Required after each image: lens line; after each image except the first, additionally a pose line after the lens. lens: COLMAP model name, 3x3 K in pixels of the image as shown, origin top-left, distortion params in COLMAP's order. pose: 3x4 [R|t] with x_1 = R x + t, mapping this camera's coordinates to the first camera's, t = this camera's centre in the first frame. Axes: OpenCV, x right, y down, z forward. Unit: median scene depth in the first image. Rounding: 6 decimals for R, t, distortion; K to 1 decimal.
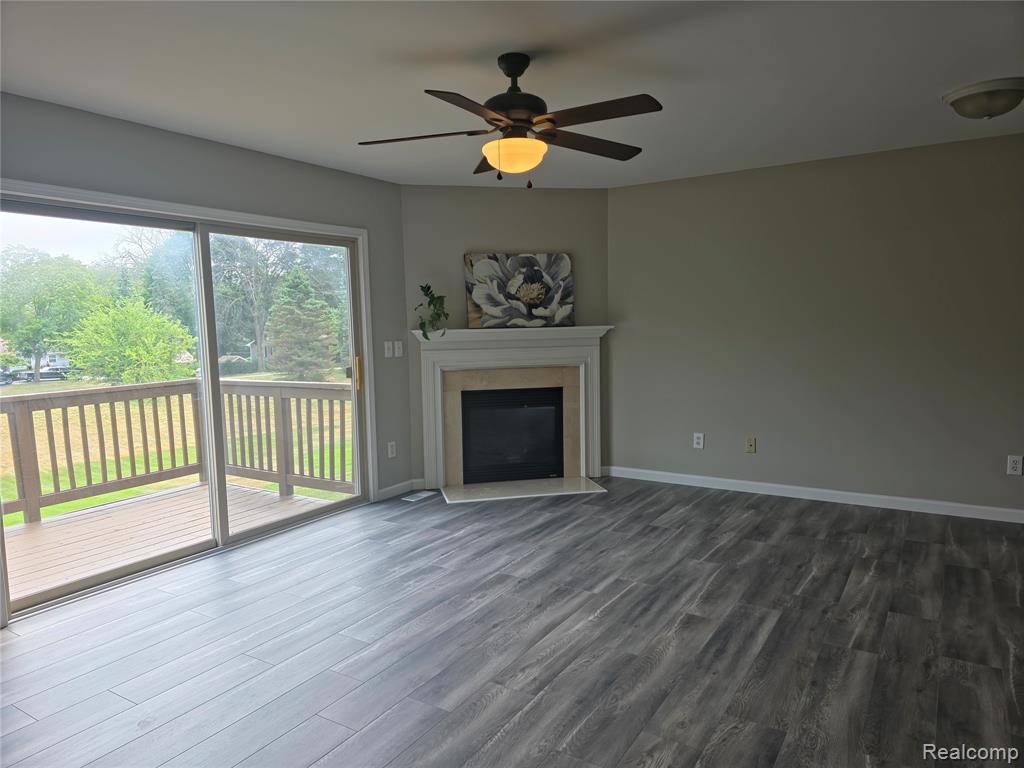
lens RADIAL K [[681.6, 0, 527.9], [0, 681.6, 387.4], [0, 0, 1]] dist [0.071040, -0.067720]
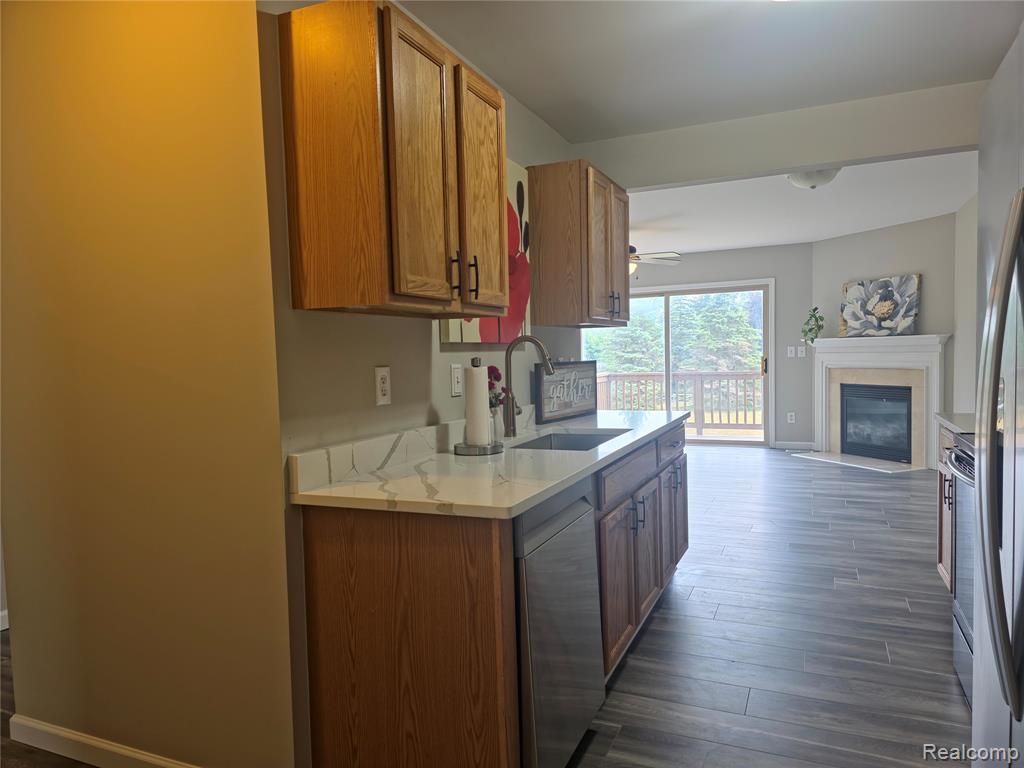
lens RADIAL K [[697.7, 0, 512.0], [0, 697.7, 384.0], [0, 0, 1]] dist [-0.003118, -0.098340]
pose [[0.139269, 0.057550, -0.988581, 1.191552], [-0.079407, 0.995744, 0.046781, -0.006560], [0.987066, 0.071985, 0.143246, 0.156828]]
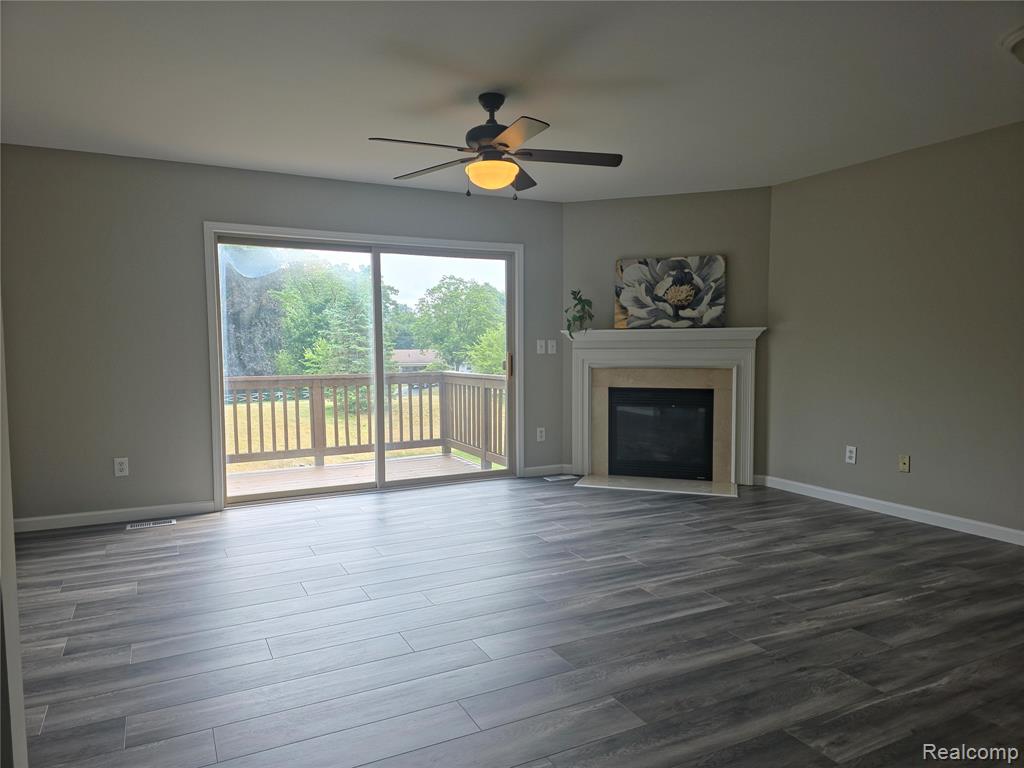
lens RADIAL K [[685.8, 0, 512.0], [0, 685.8, 384.0], [0, 0, 1]] dist [0.062622, -0.068003]
pose [[0.856464, 0.043787, -0.514346, 0.332308], [-0.059674, 0.998114, -0.014395, 0.025259], [0.512745, 0.043022, 0.857462, -0.009411]]
